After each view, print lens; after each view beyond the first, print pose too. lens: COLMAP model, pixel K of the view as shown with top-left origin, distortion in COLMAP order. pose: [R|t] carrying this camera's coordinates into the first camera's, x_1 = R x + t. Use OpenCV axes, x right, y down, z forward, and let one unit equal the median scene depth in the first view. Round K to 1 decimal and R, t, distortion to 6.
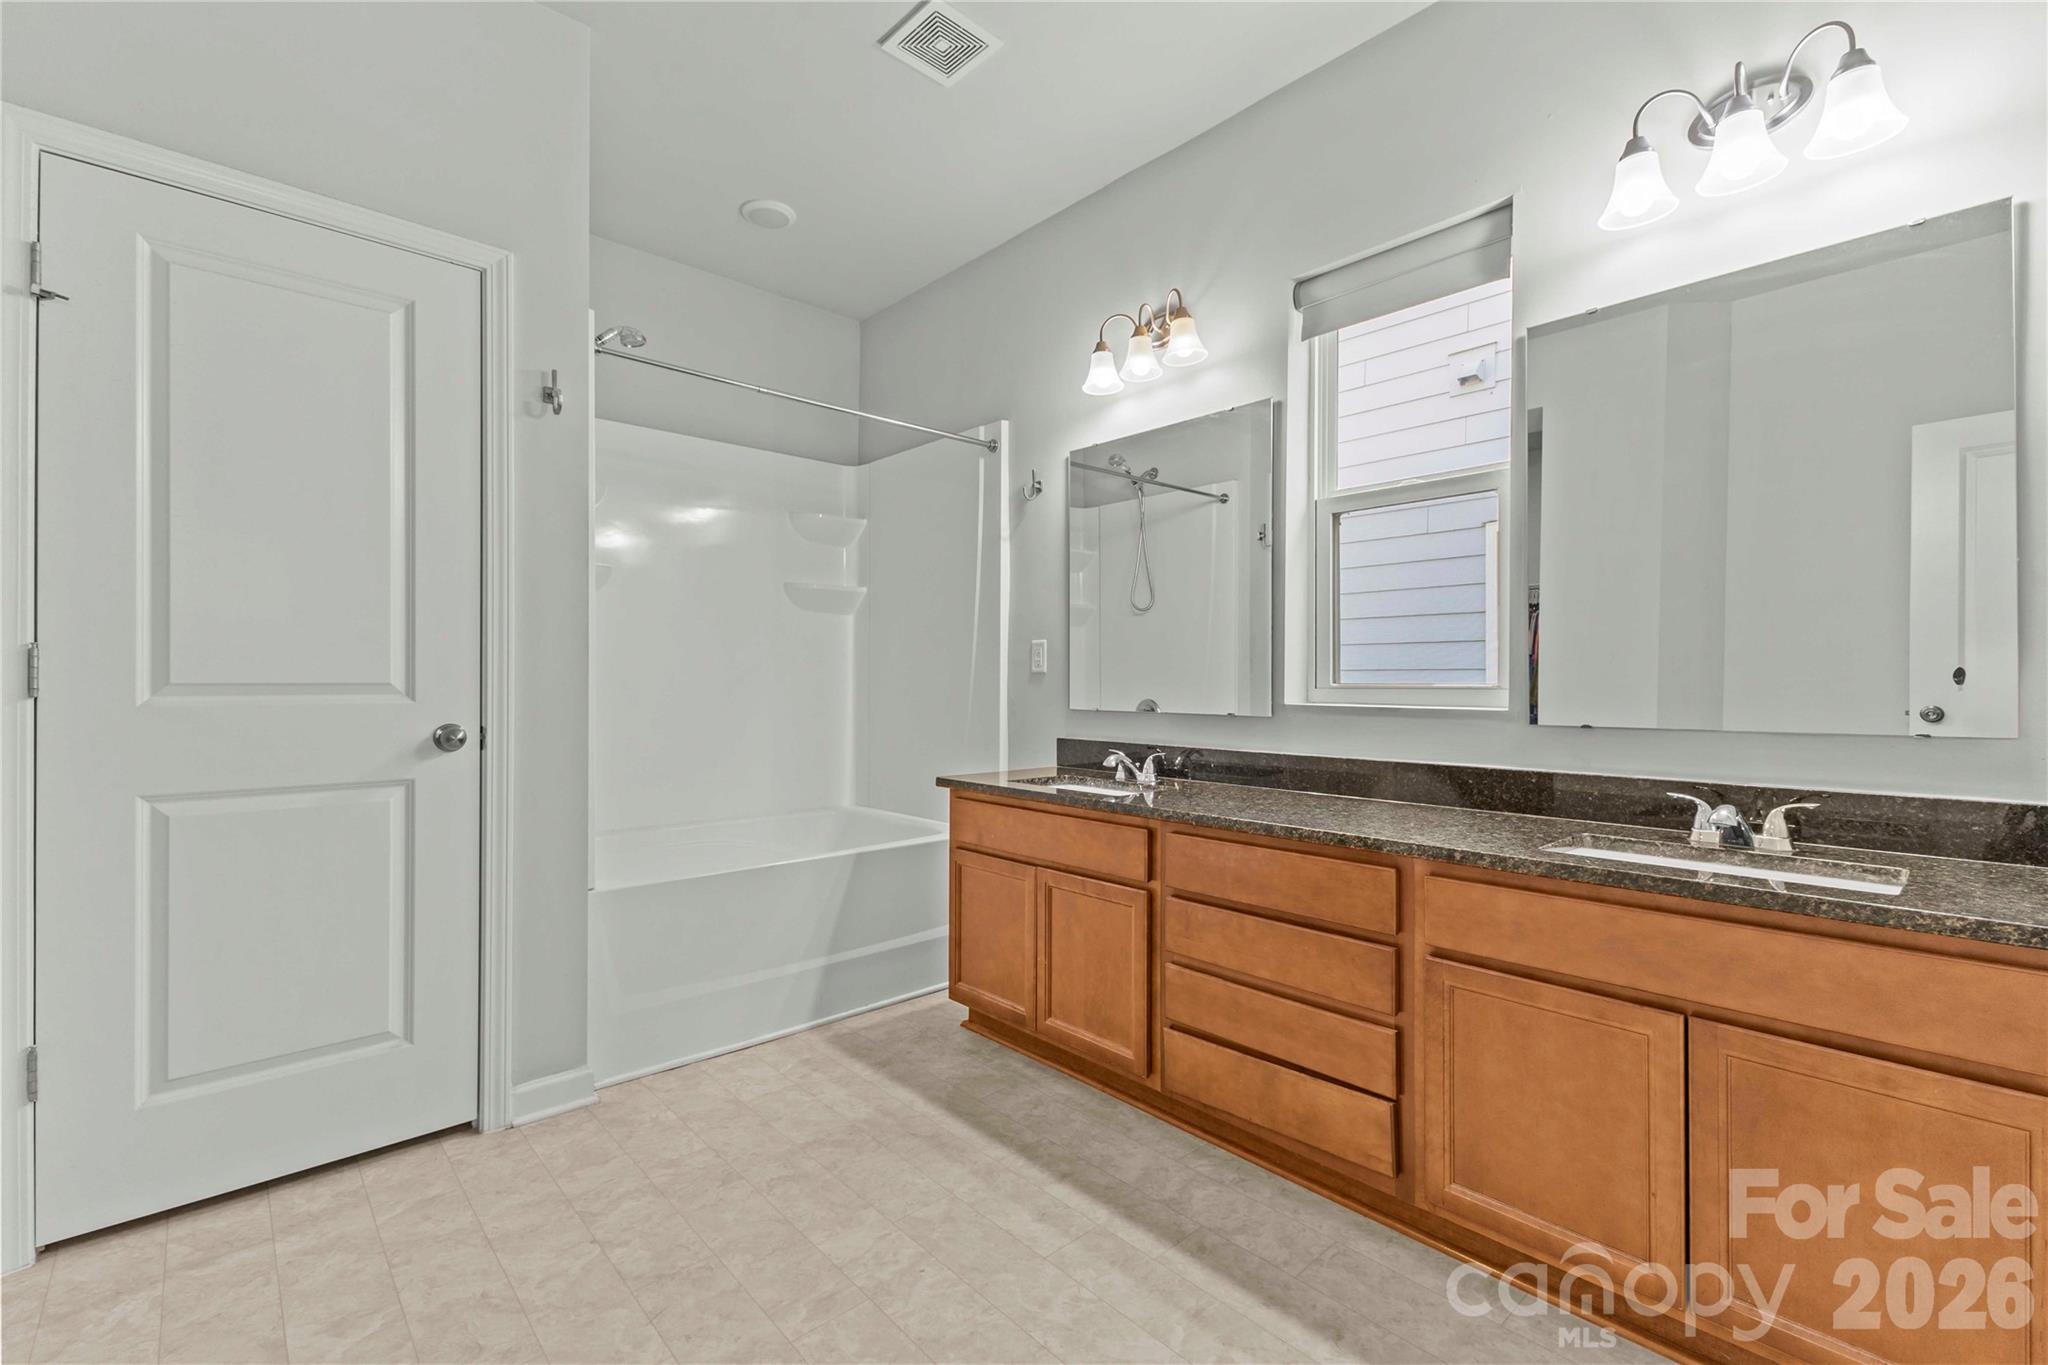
lens RADIAL K [[886.9, 0, 1020.3], [0, 886.9, 678.4], [0, 0, 1]] dist [0.012158, 0.000307]
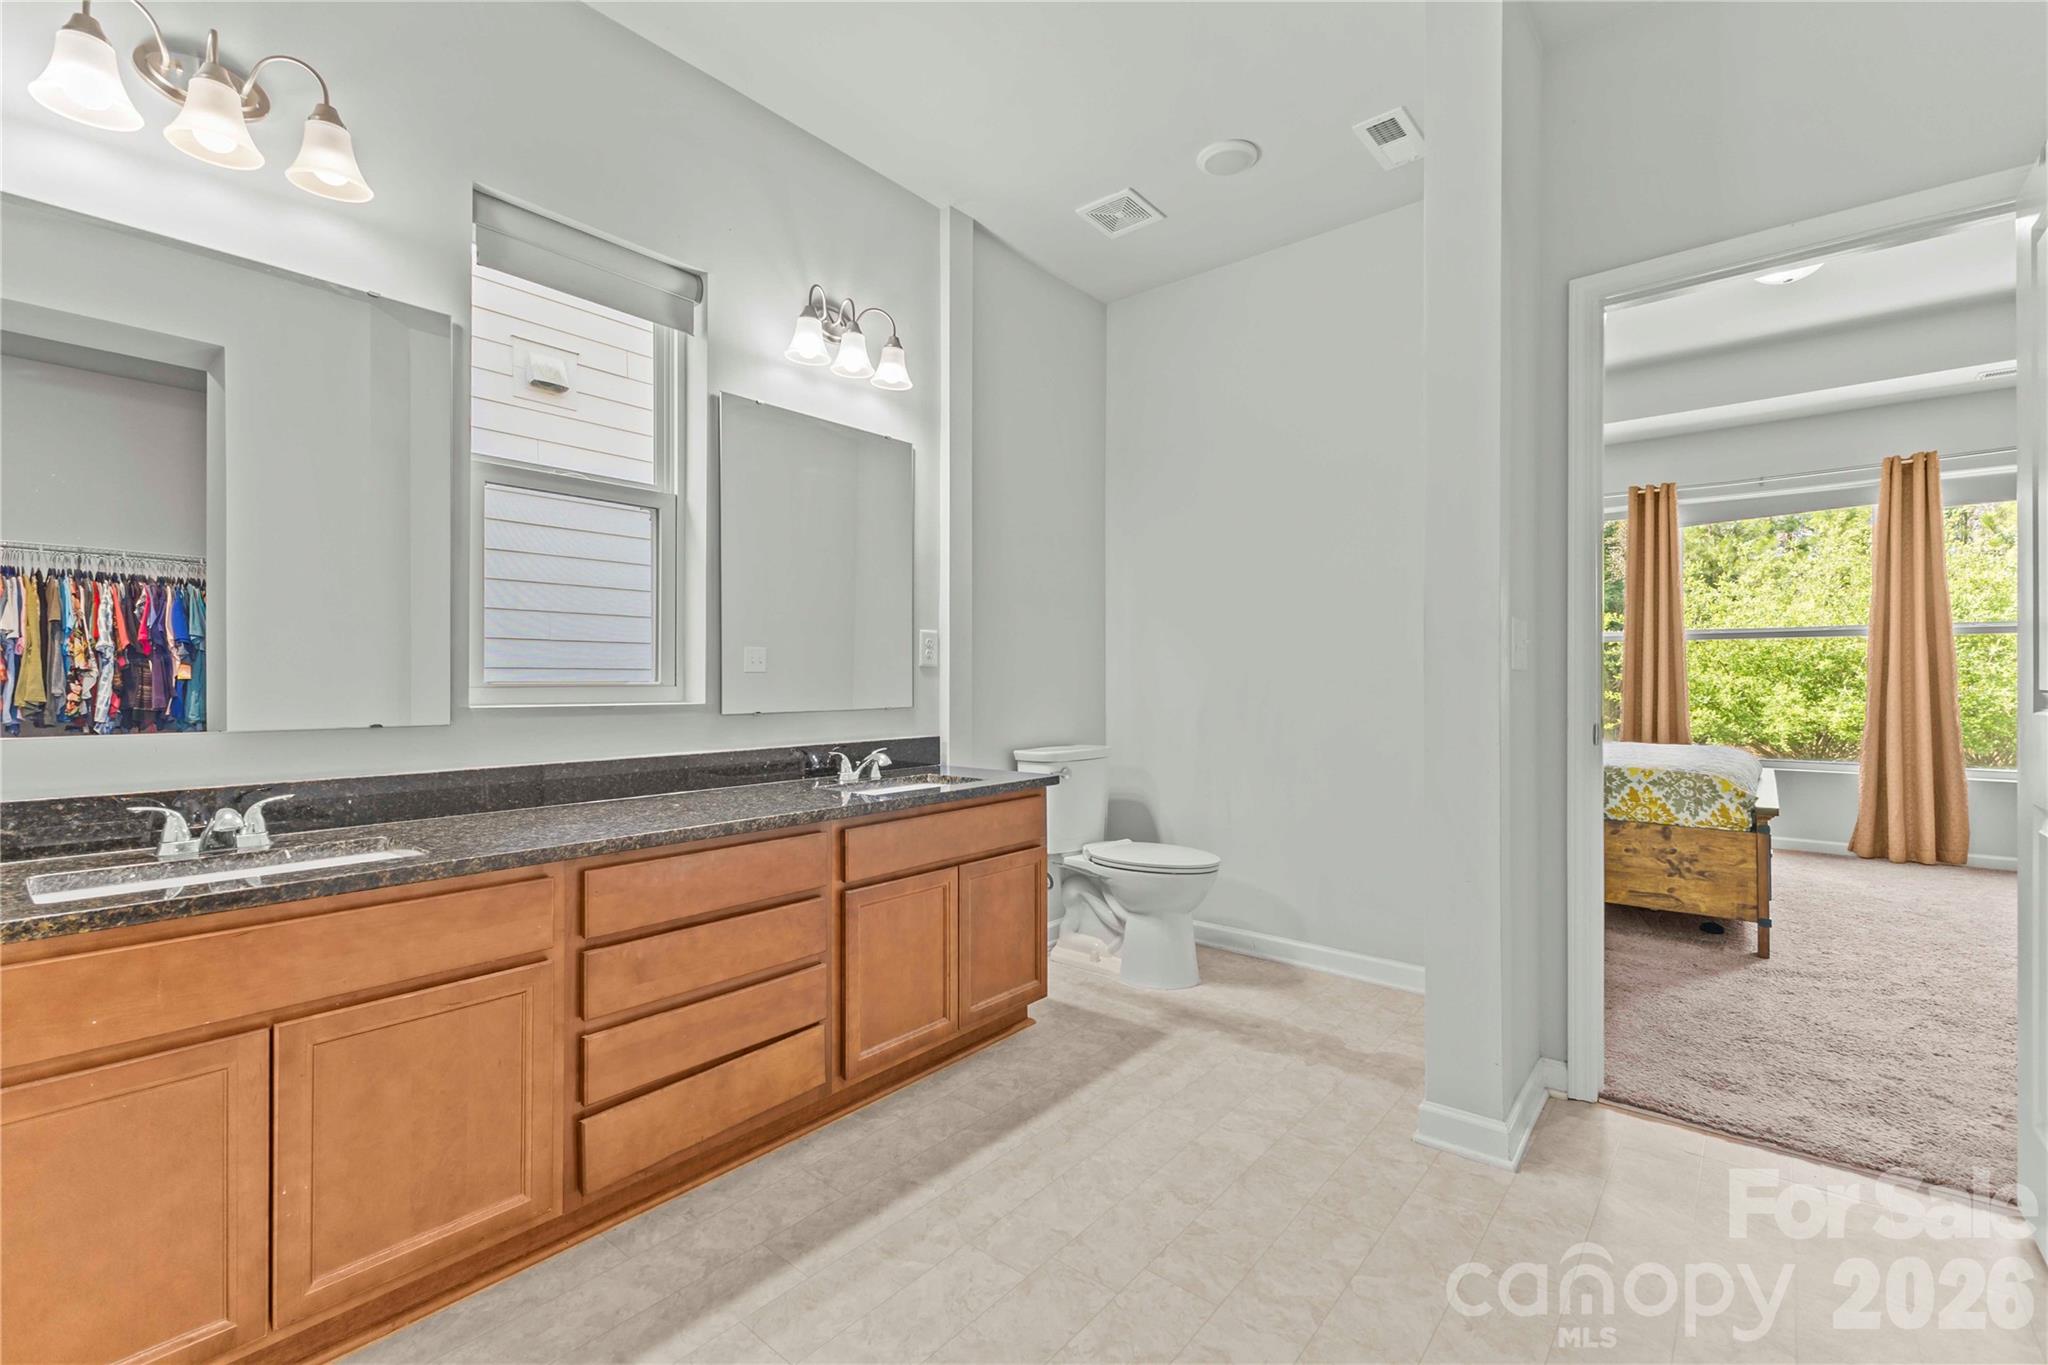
lens RADIAL K [[872.1, 0, 1024.0], [0, 872.1, 682.5], [0, 0, 1]] dist [0.008824, -0.000019]
pose [[-0.137421, -0.003457, 0.990507, -0.654273], [-0.004153, 0.999987, 0.002914, 0.002302], [-0.990504, -0.003714, -0.137433, 0.721591]]
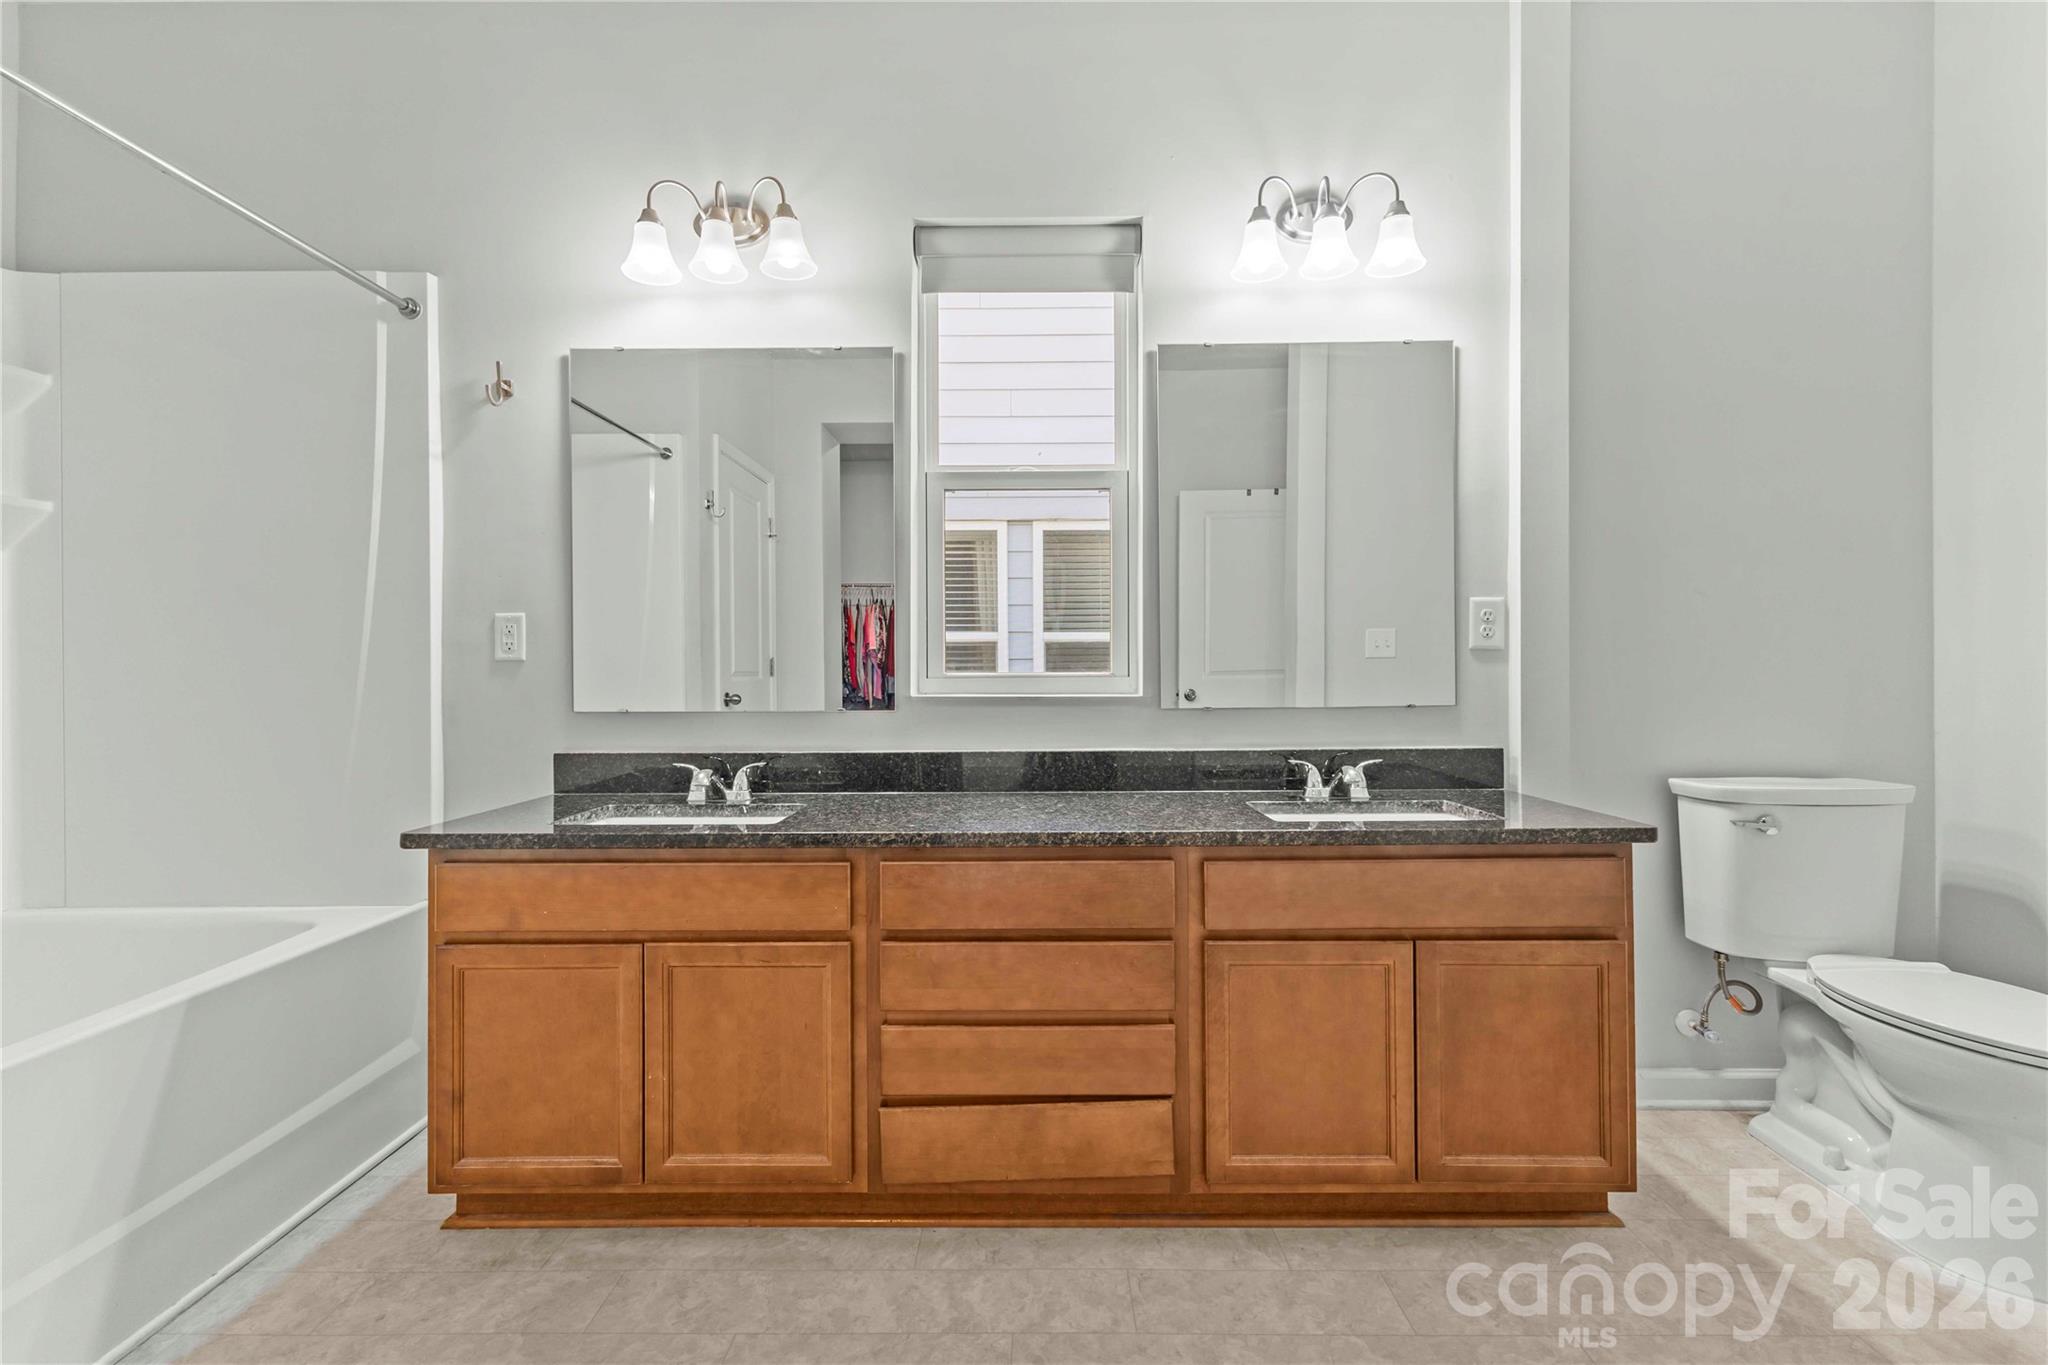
lens RADIAL K [[887.0, 0, 1030.5], [0, 887.0, 671.5], [0, 0, 1]] dist [0.007747, -0.000358]
pose [[0.675724, -0.006132, 0.737129, -0.327176], [0.003641, 0.999981, 0.004982, 0.000408], [-0.737146, -0.000683, 0.675734, 0.367105]]
